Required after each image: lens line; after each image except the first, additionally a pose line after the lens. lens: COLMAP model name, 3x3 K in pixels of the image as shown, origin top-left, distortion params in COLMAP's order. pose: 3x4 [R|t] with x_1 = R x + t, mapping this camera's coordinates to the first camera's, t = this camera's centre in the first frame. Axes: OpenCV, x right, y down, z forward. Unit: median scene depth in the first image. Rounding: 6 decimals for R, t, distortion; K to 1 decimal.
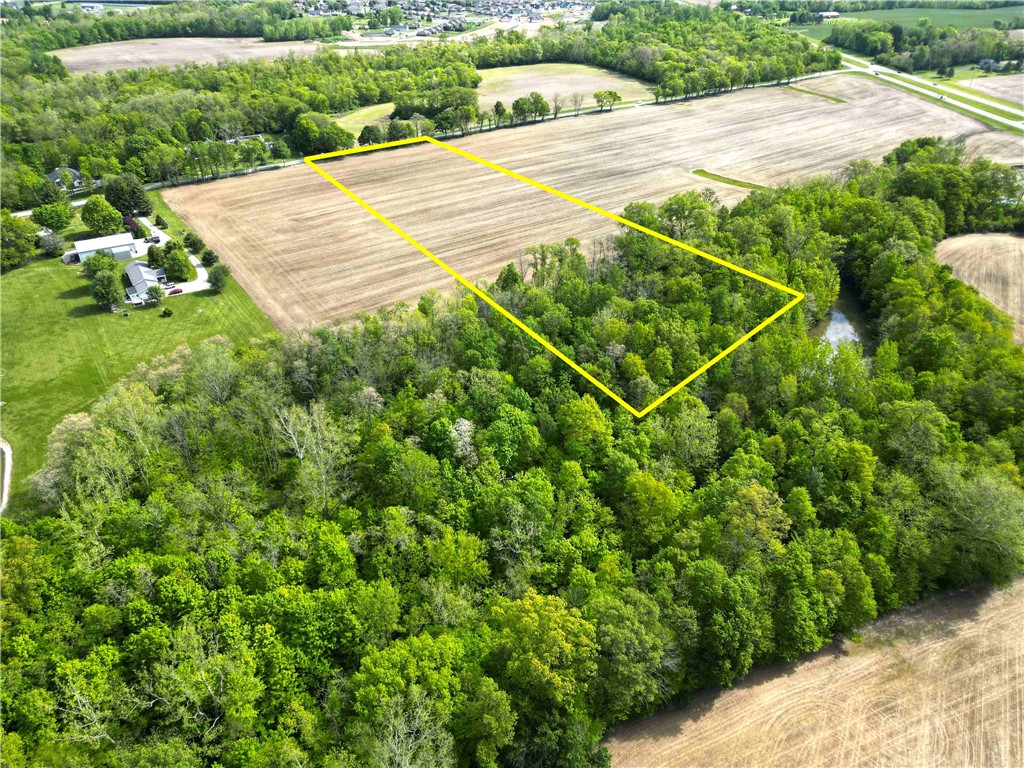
lens RADIAL K [[710.2, 0, 510.2], [0, 710.2, 378.5], [0, 0, 1]] dist [0.043800, -0.038177]
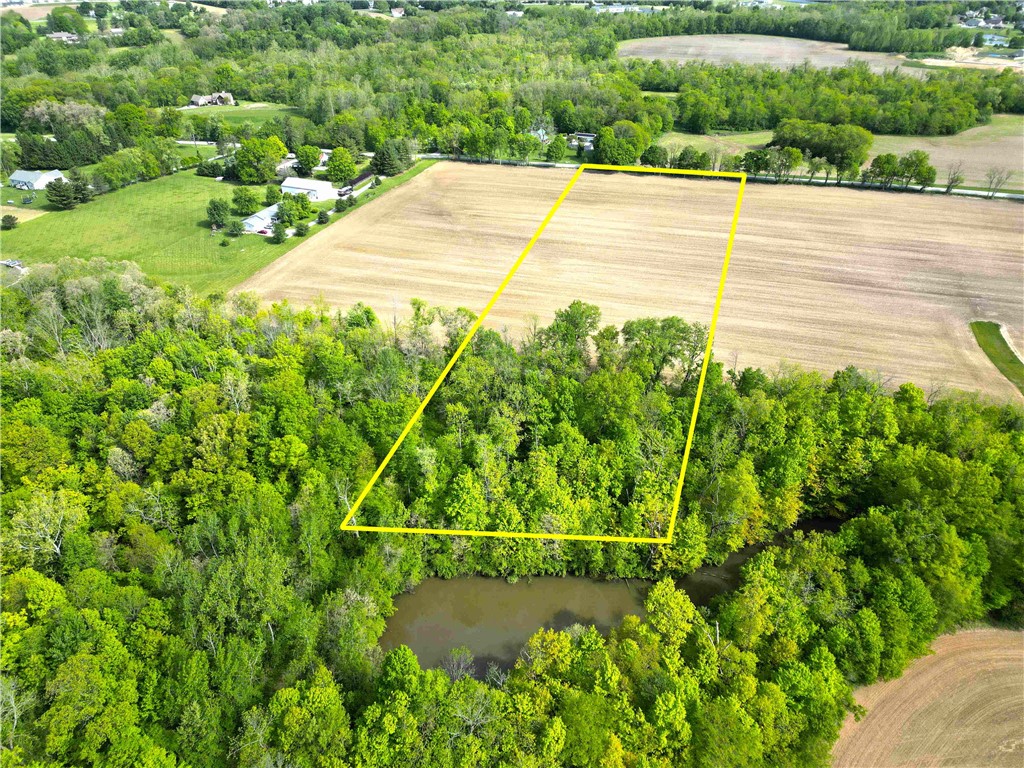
lens RADIAL K [[710.2, 0, 504.6], [0, 710.2, 387.1], [0, 0, 1]] dist [0.043800, -0.038177]
pose [[0.600566, 0.429437, -0.674466, 0.479405], [-0.421127, 0.886935, 0.189733, -0.199919], [0.679686, 0.170089, 0.713510, 0.324670]]
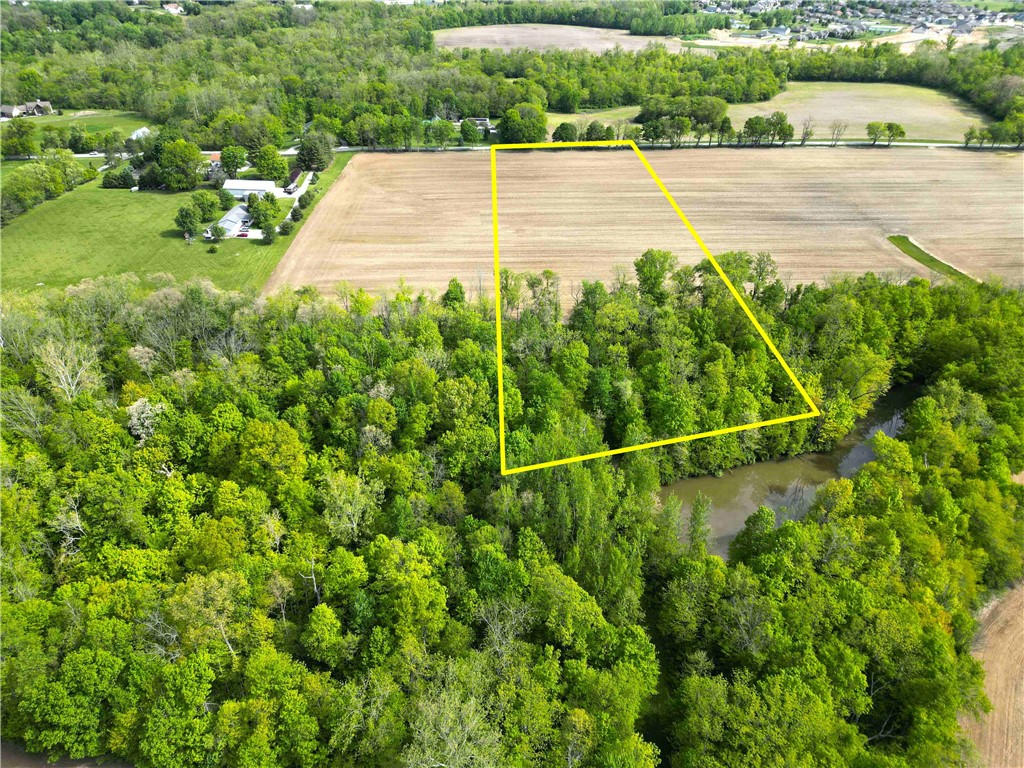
lens RADIAL K [[710.2, 0, 508.8], [0, 710.2, 387.4], [0, 0, 1]] dist [0.043800, -0.038177]
pose [[0.832243, 0.308003, -0.460983, 0.342052], [-0.301762, 0.949182, 0.089400, -0.084124], [0.465092, 0.064705, 0.882894, 0.140046]]
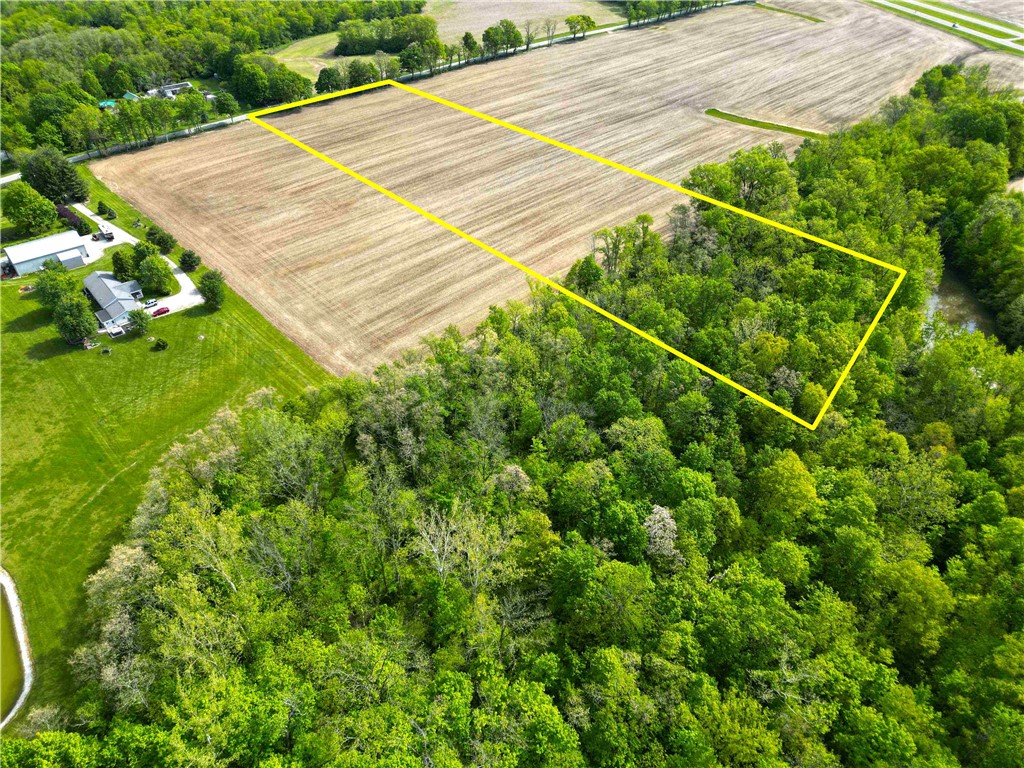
lens RADIAL K [[710.2, 0, 505.1], [0, 710.2, 383.7], [0, 0, 1]] dist [0.043800, -0.038177]
pose [[0.990580, -0.080388, 0.110853, -0.128547], [0.068202, 0.991628, 0.109651, -0.071745], [-0.118739, -0.101058, 0.987769, 0.116113]]
